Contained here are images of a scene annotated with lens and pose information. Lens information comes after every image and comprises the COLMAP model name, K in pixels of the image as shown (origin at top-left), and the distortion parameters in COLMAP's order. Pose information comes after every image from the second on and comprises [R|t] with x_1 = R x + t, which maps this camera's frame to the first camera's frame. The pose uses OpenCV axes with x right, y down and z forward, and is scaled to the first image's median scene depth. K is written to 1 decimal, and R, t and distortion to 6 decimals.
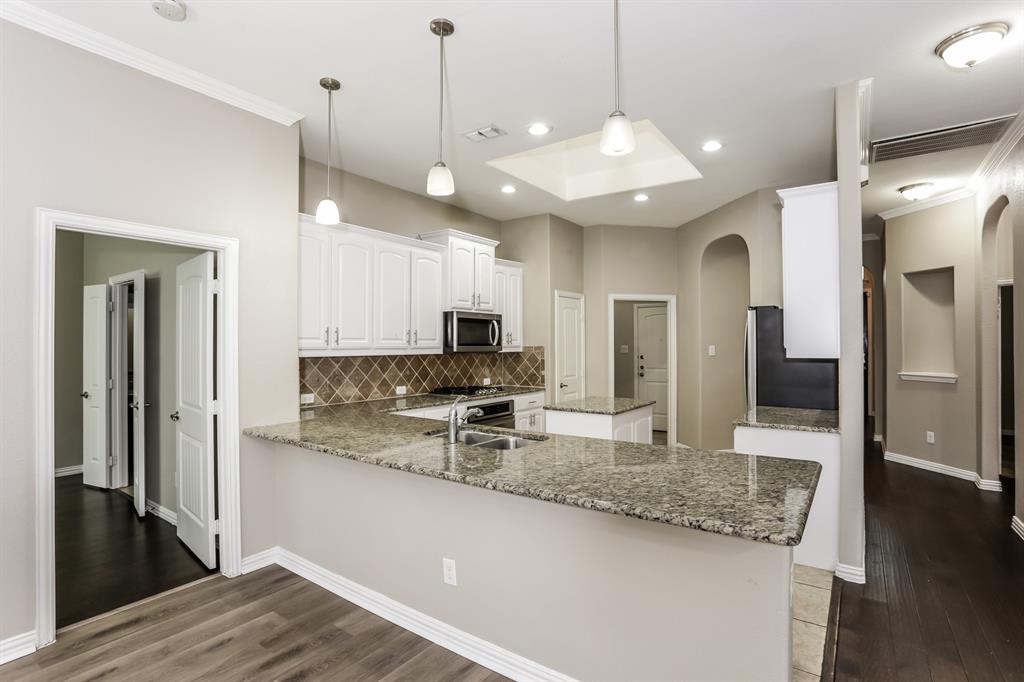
lens RADIAL K [[504.3, 0, 502.9], [0, 504.3, 339.0], [0, 0, 1]] dist [-0.051962, 0.018568]
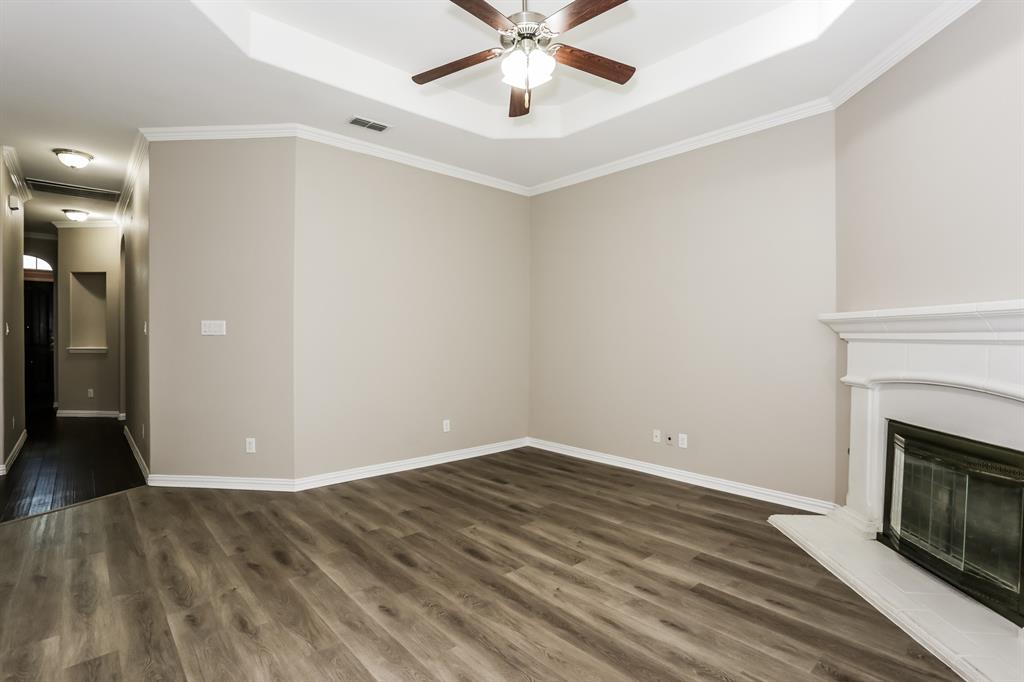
lens RADIAL K [[504.3, 0, 512.8], [0, 504.3, 327.8], [0, 0, 1]] dist [-0.051962, 0.018568]
pose [[0.225430, 0.011617, 0.974190, -0.225210], [-0.009864, 0.999905, -0.009641, 0.020812], [-0.974210, -0.007436, 0.225523, -0.522534]]
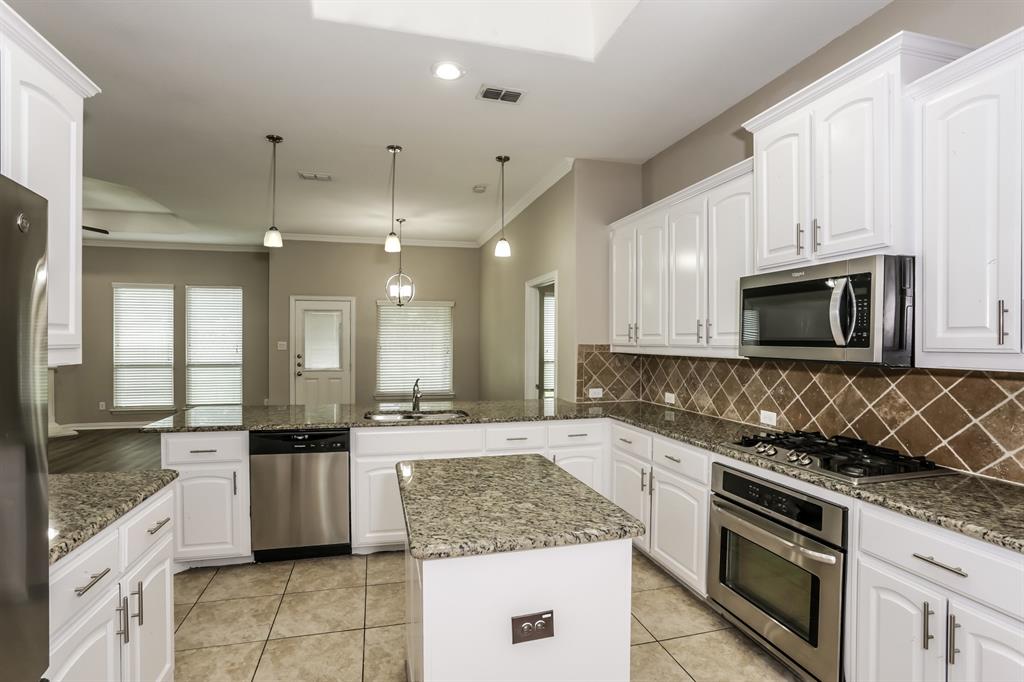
lens RADIAL K [[504.3, 0, 511.9], [0, 504.3, 340.2], [0, 0, 1]] dist [-0.051962, 0.018568]
pose [[-0.643870, -0.005364, -0.765116, 0.439553], [0.002009, 0.999960, -0.008700, 0.013581], [0.765132, -0.007139, -0.643834, 1.132262]]
